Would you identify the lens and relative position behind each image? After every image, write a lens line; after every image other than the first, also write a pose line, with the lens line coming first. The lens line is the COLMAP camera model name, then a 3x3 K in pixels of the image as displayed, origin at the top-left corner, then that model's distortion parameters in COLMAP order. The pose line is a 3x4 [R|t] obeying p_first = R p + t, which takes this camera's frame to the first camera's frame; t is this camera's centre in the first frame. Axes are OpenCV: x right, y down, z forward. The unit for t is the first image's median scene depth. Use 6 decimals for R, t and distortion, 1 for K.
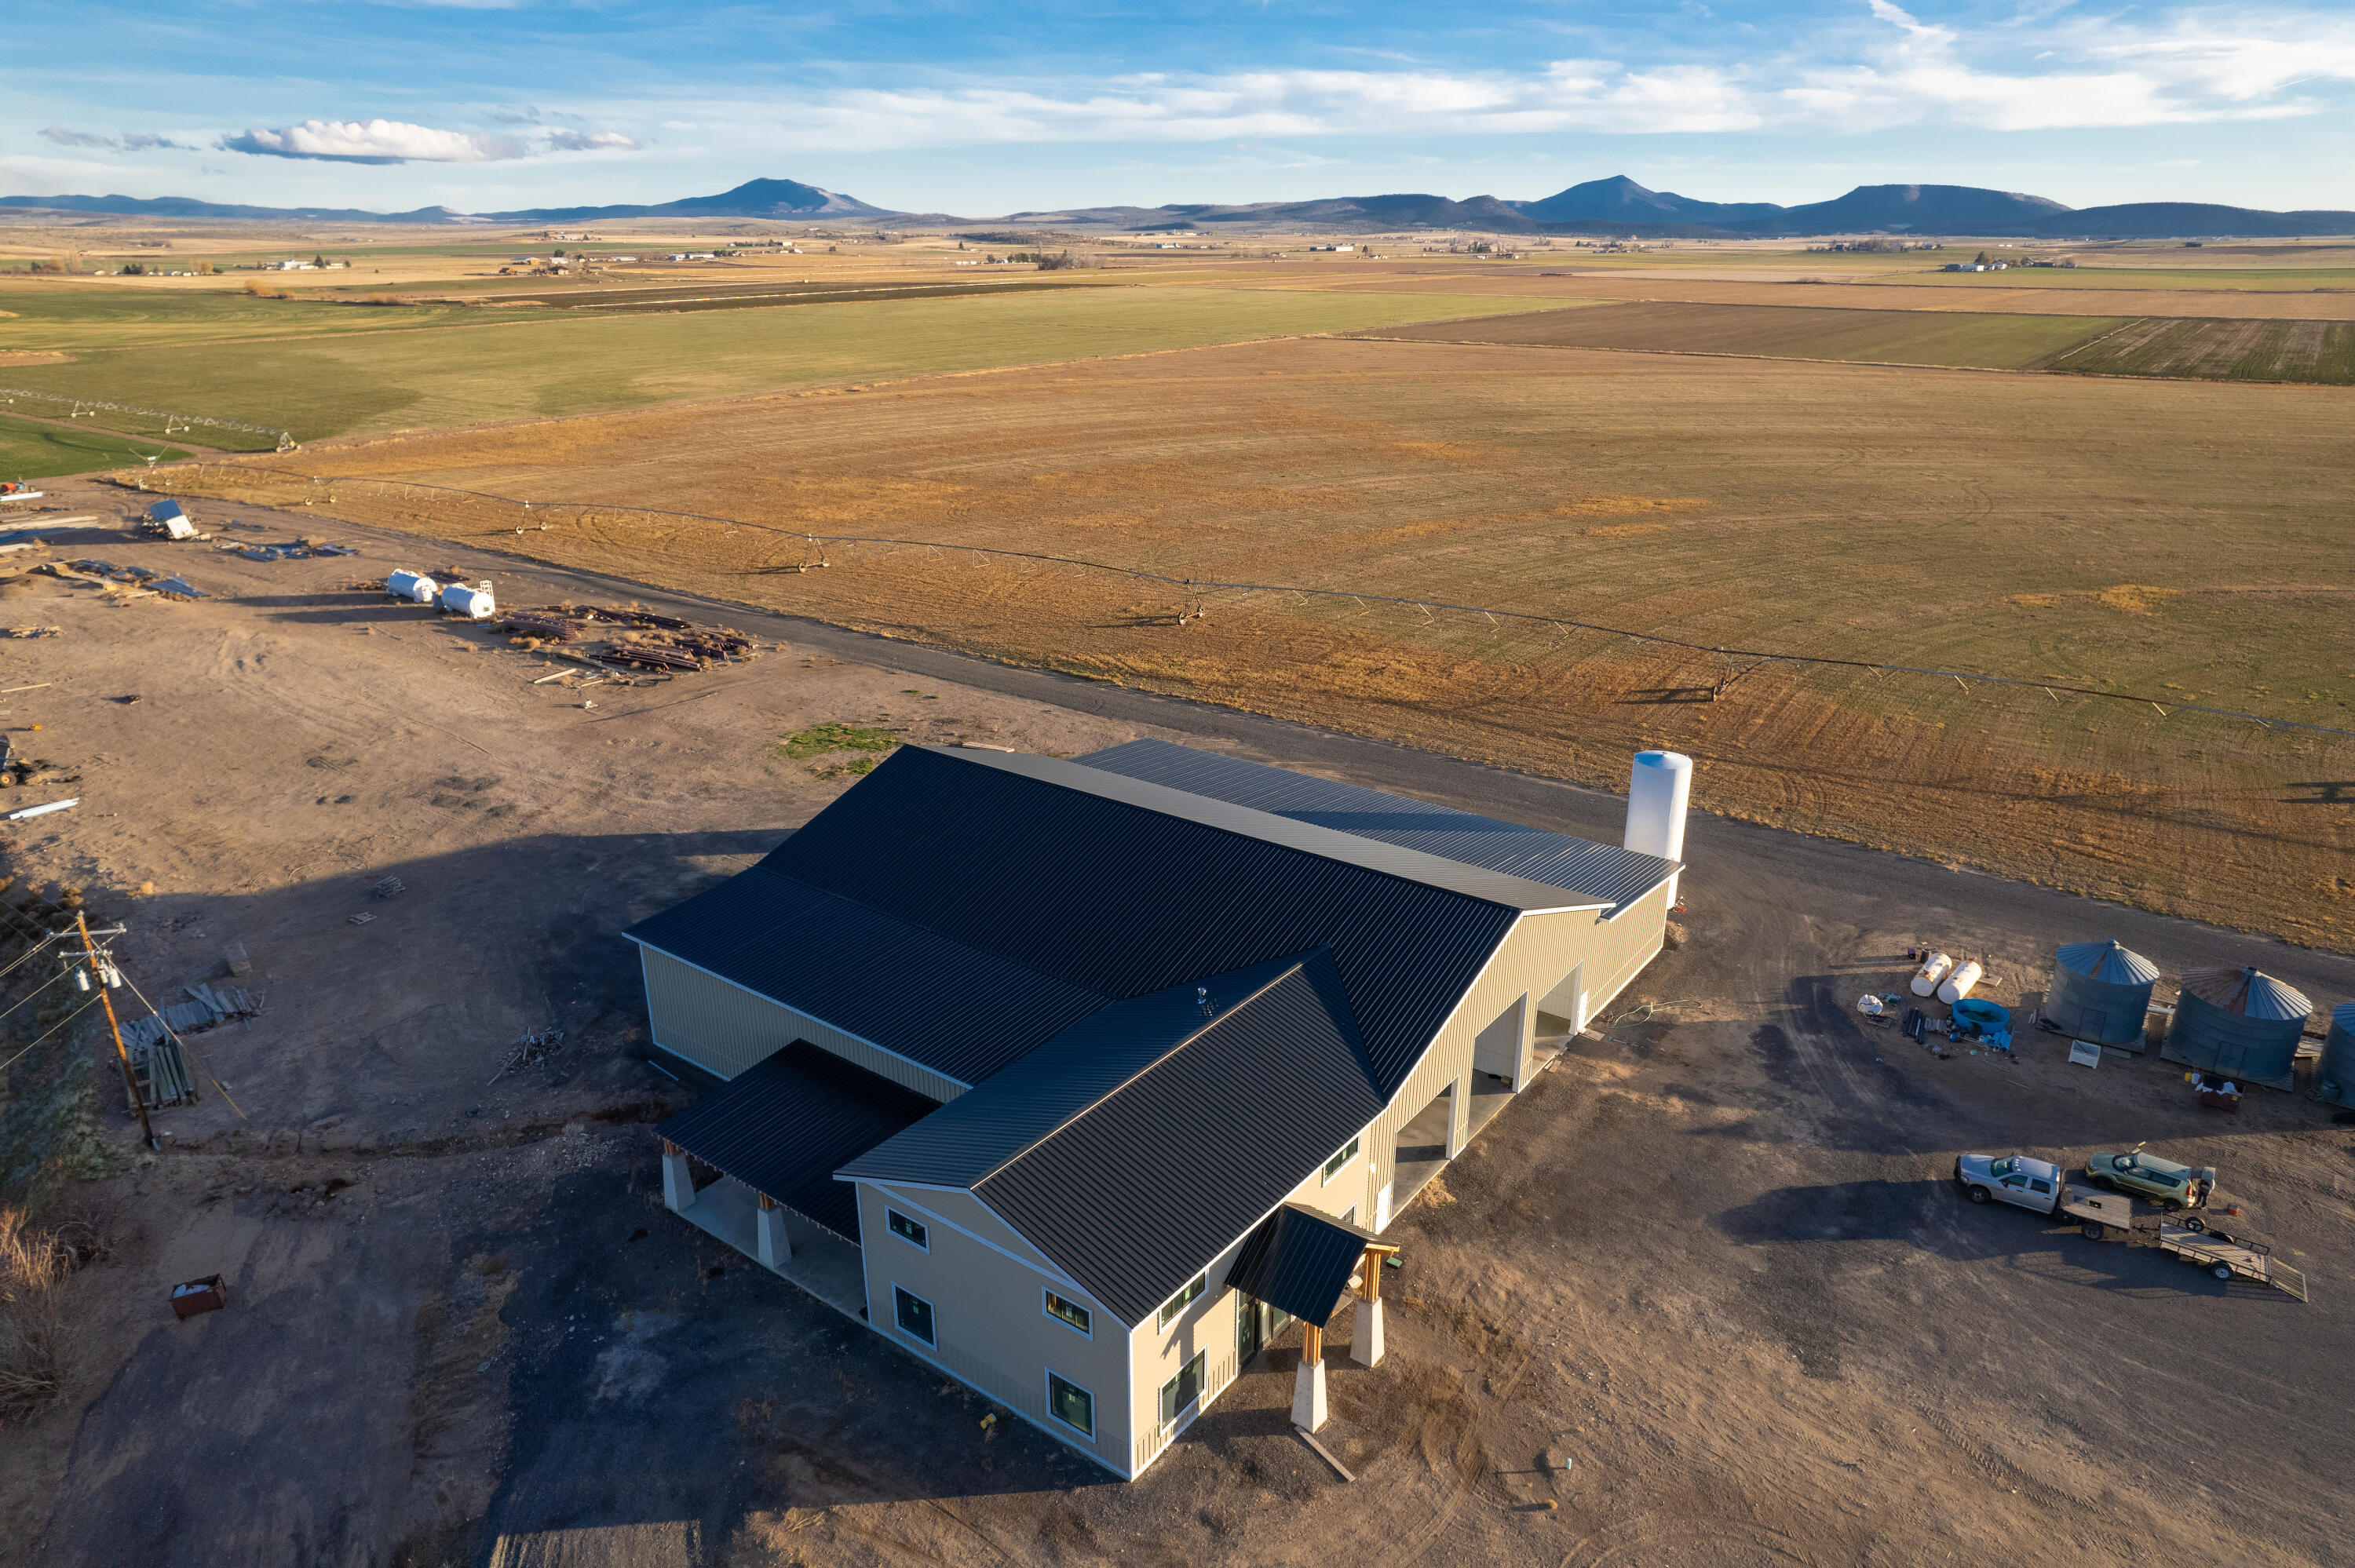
lens RADIAL K [[1506.8, 0, 1174.4], [0, 1506.8, 795.3], [0, 0, 1]] dist [-0.082850, 0.072607]
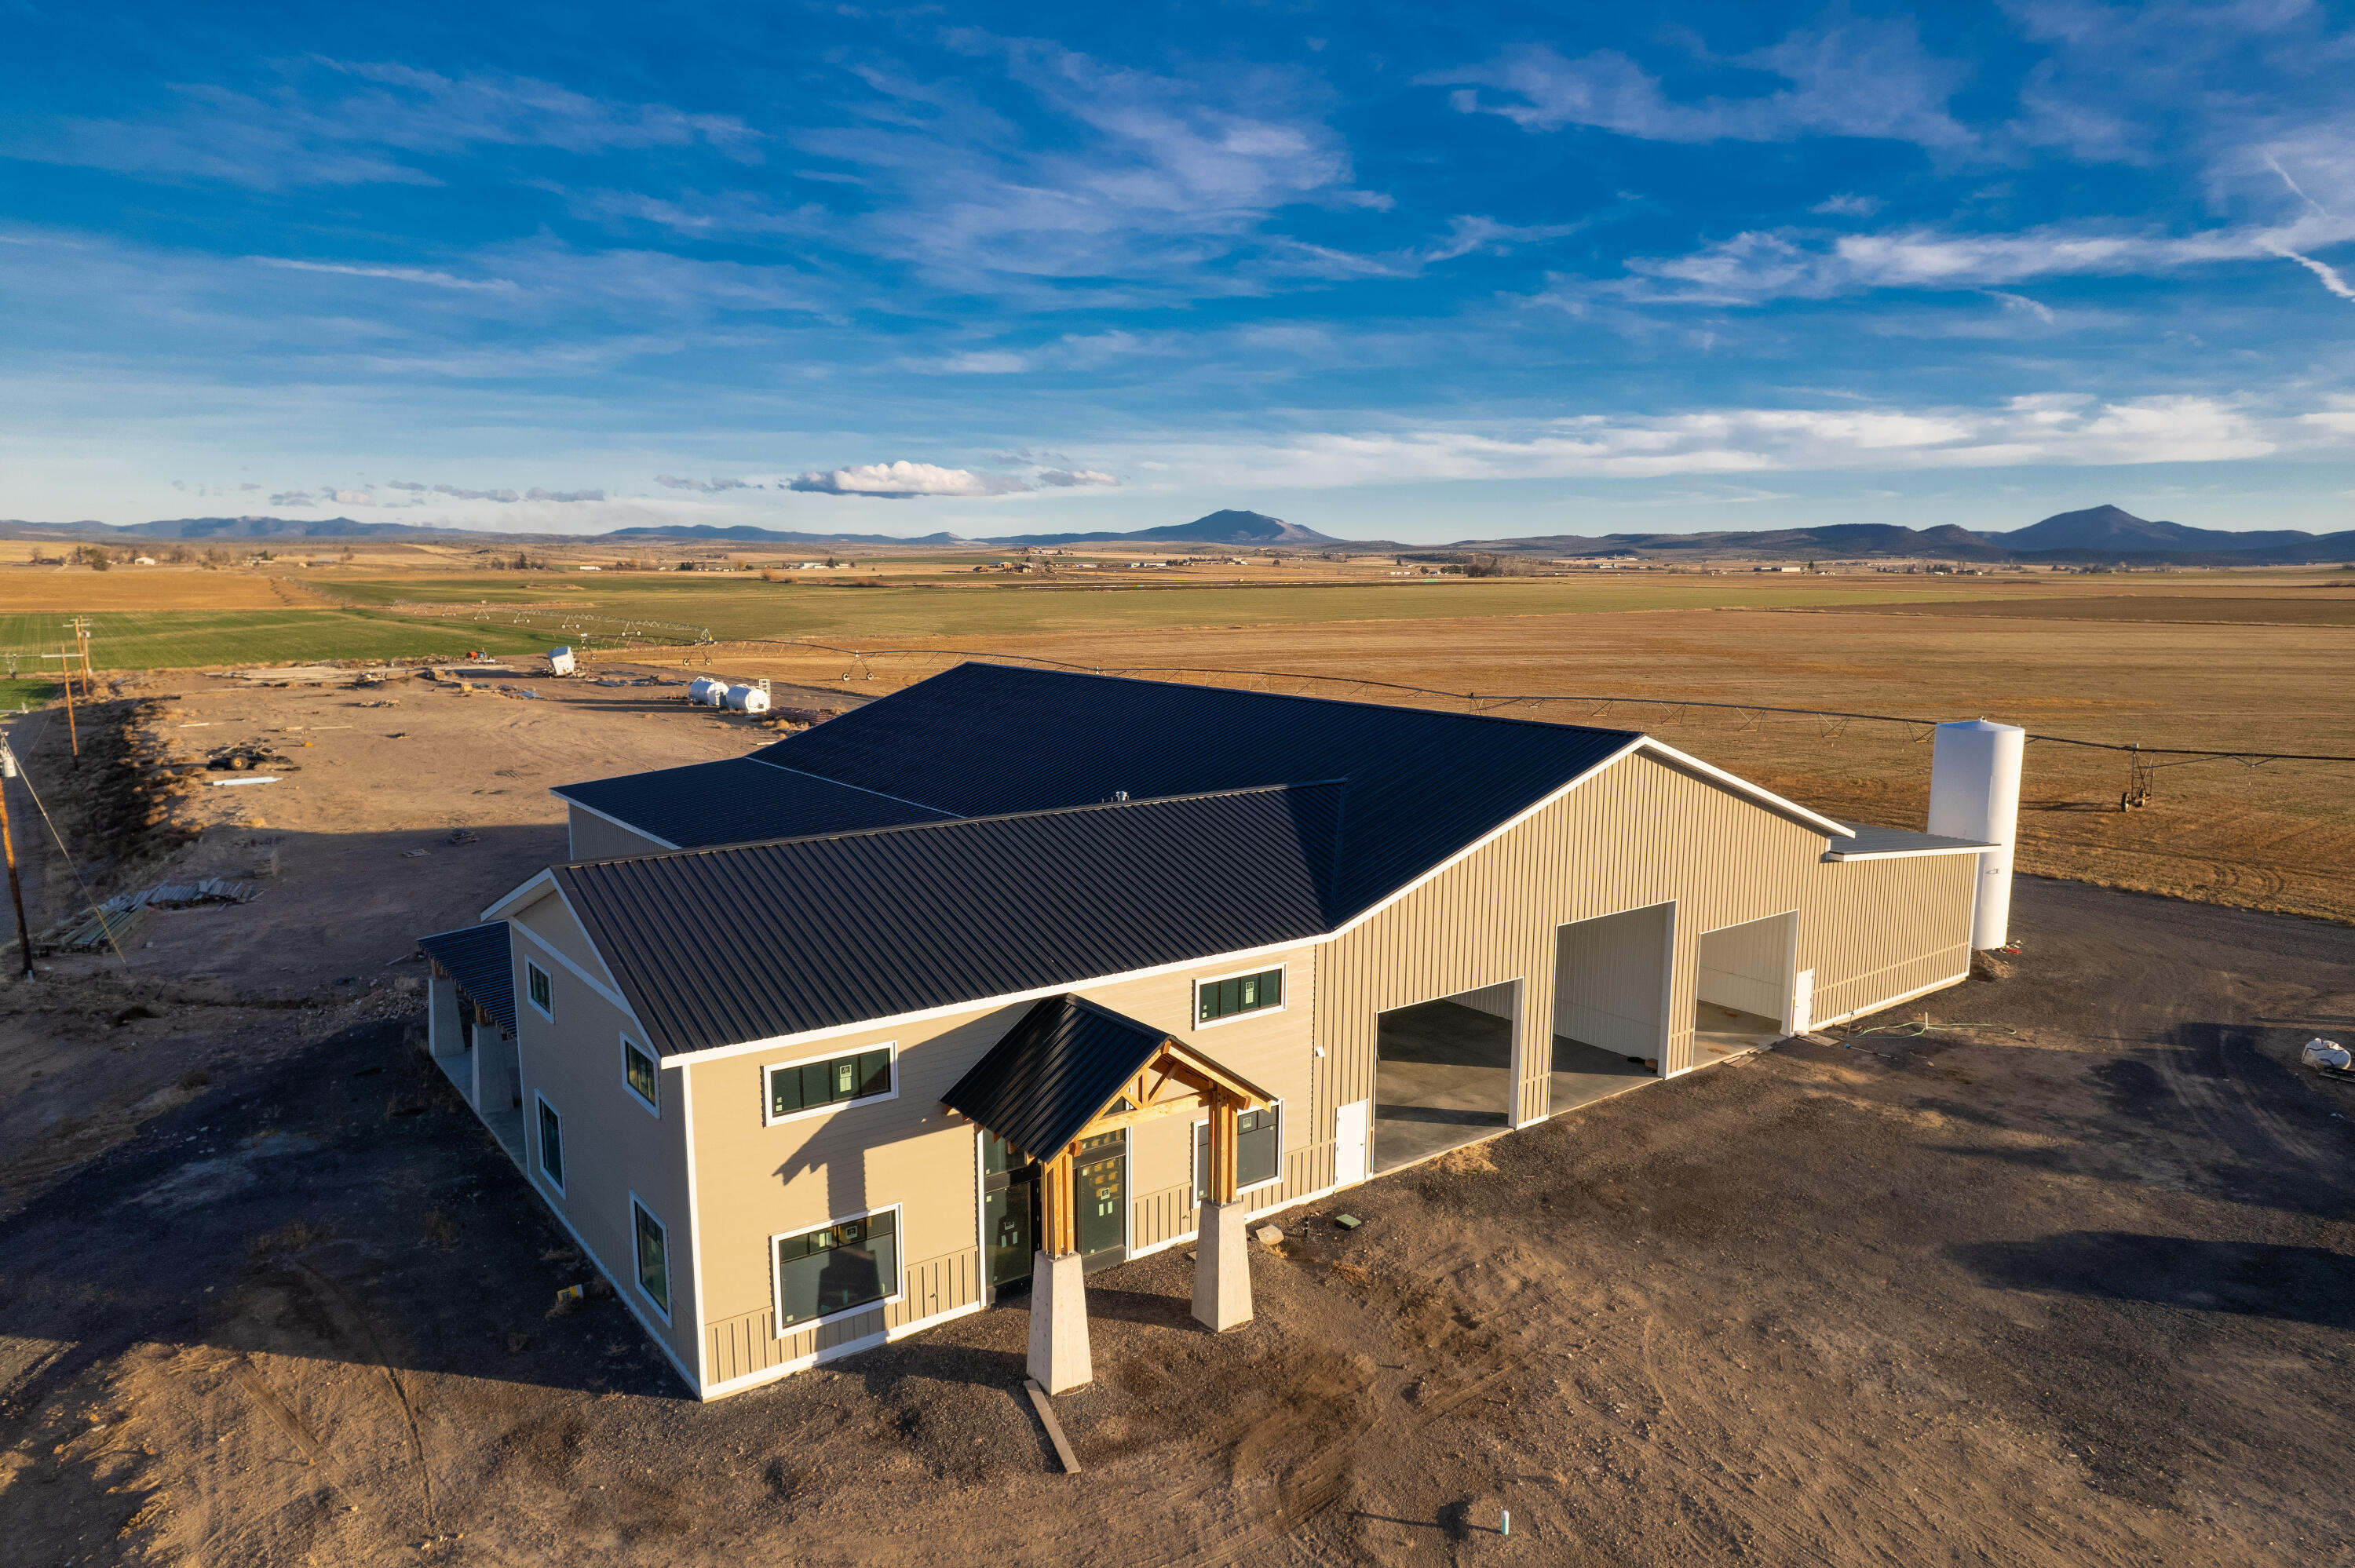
lens RADIAL K [[1506.8, 0, 1174.4], [0, 1506.8, 795.3], [0, 0, 1]] dist [-0.082850, 0.072607]
pose [[0.959546, 0.046467, -0.277689, 0.180430], [-0.102375, 0.976359, -0.190376, 0.201999], [0.262278, 0.211103, 0.941619, 0.288655]]
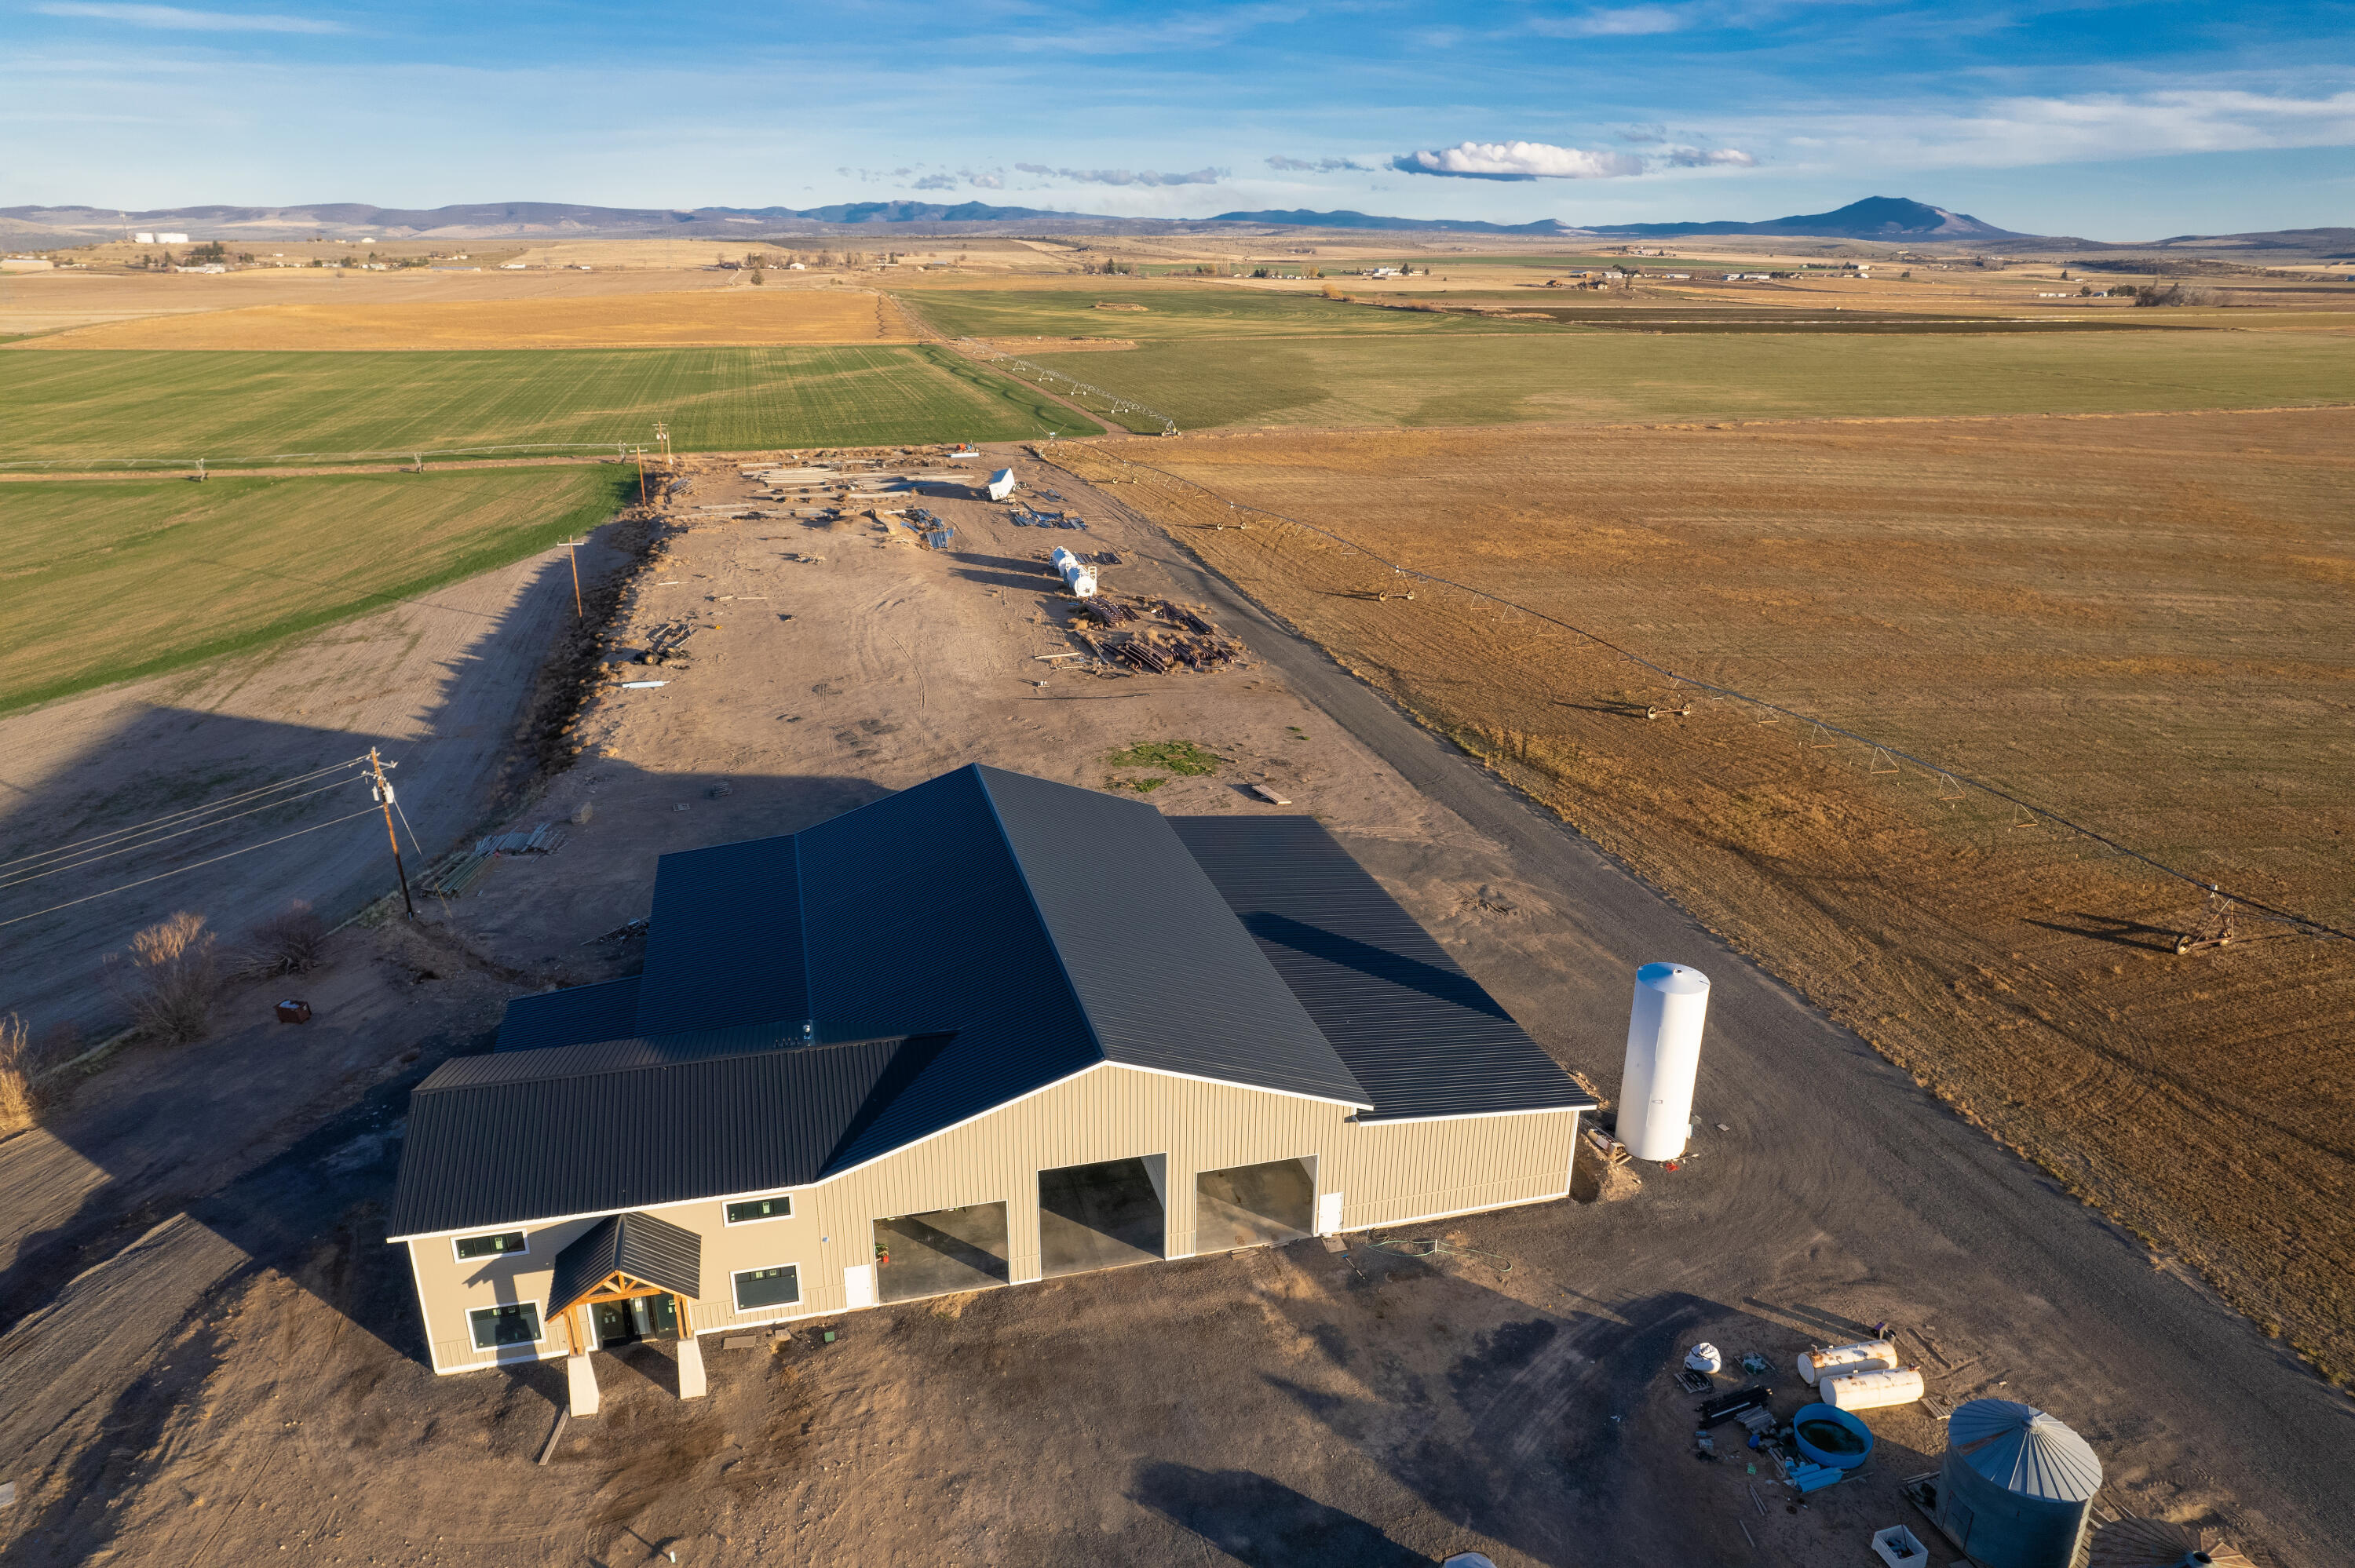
lens RADIAL K [[1506.8, 0, 1174.4], [0, 1506.8, 795.3], [0, 0, 1]] dist [-0.082850, 0.072607]
pose [[0.785194, 0.219117, -0.579188, 0.634901], [-0.224786, 0.972361, 0.063124, -0.124264], [0.577012, 0.080628, 0.812746, 0.210807]]
